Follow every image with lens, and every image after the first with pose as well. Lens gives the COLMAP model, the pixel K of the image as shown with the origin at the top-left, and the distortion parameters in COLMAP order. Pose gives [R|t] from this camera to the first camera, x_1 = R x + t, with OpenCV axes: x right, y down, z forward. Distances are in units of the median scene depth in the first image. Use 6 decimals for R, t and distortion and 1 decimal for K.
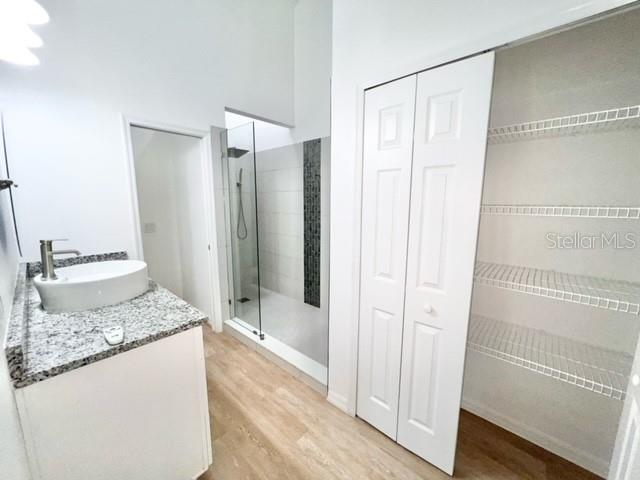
lens RADIAL K [[256.8, 0, 317.8], [0, 256.8, 238.6], [0, 0, 1]] dist [-0.000460, -0.000188]
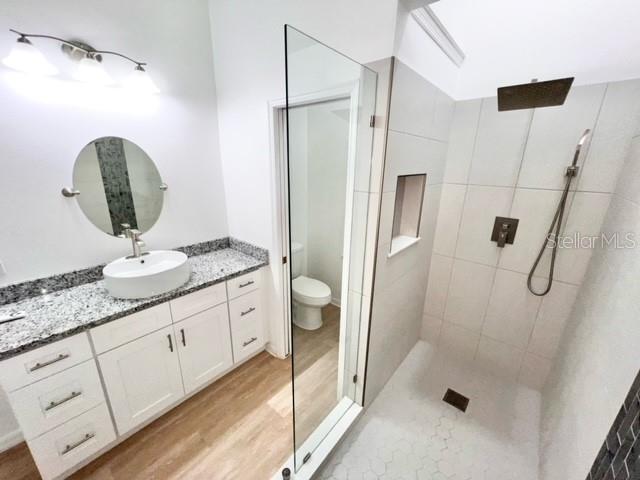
lens RADIAL K [[256.8, 0, 319.0], [0, 256.8, 240.5], [0, 0, 1]] dist [-0.000460, -0.000188]
pose [[0.046557, 0.284170, -0.957643, 0.273901], [-0.169694, 0.946998, 0.272762, -0.416419], [0.984397, 0.149807, 0.092311, 1.612207]]
